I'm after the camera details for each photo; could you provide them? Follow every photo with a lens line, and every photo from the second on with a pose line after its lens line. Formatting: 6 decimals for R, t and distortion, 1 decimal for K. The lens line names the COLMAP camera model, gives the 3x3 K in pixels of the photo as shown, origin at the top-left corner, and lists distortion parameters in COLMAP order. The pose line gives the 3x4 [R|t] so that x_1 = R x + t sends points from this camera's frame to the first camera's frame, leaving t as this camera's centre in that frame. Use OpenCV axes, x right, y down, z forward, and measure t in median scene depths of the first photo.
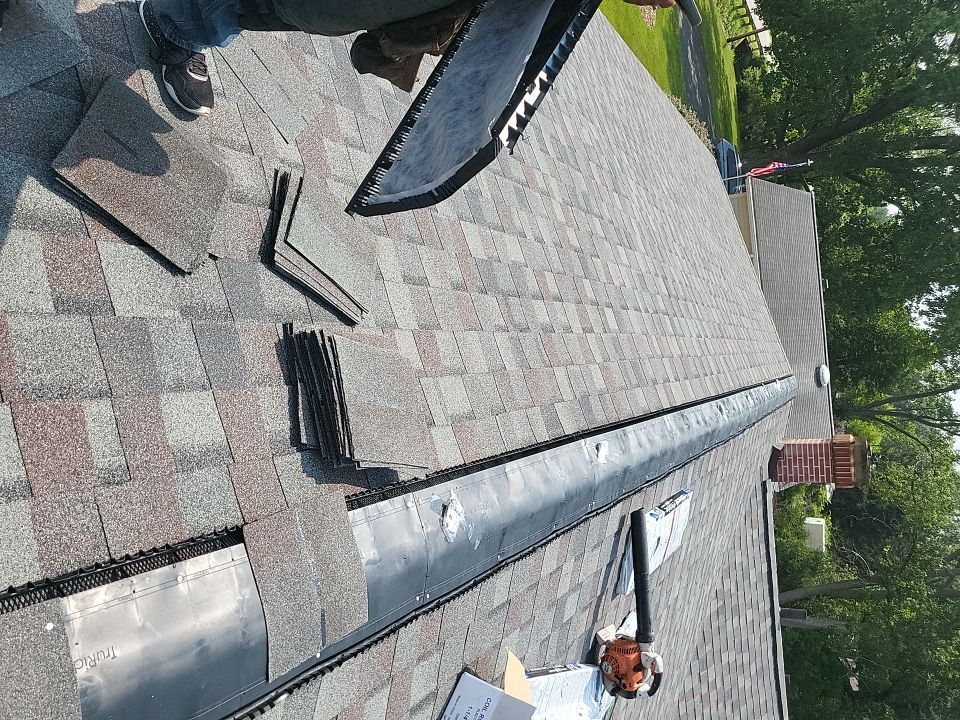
lens RADIAL K [[760.6, 0, 480.0], [0, 760.6, 360.0], [0, 0, 1]] dist [-0.004266, 0.054868]
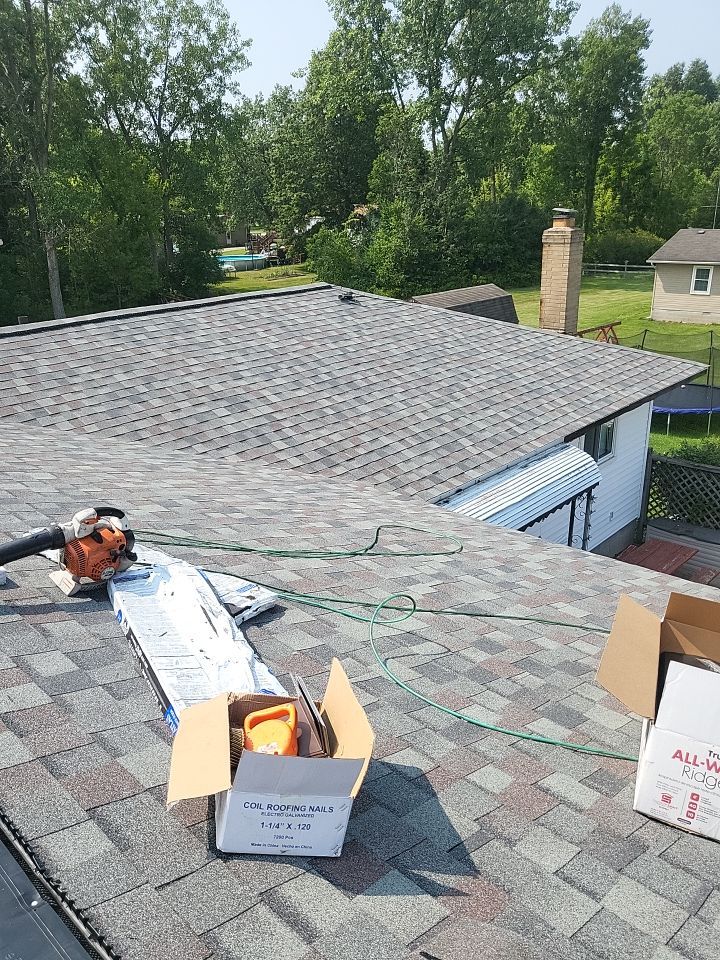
lens RADIAL K [[734.1, 0, 361.5], [0, 734.1, 516.3], [0, 0, 1]] dist [-0.005960, 0.002928]
pose [[-0.286333, -0.957882, -0.021800, 0.164640], [0.694153, -0.223074, 0.684390, 0.078753], [-0.660428, 0.180830, 0.728790, 0.258960]]
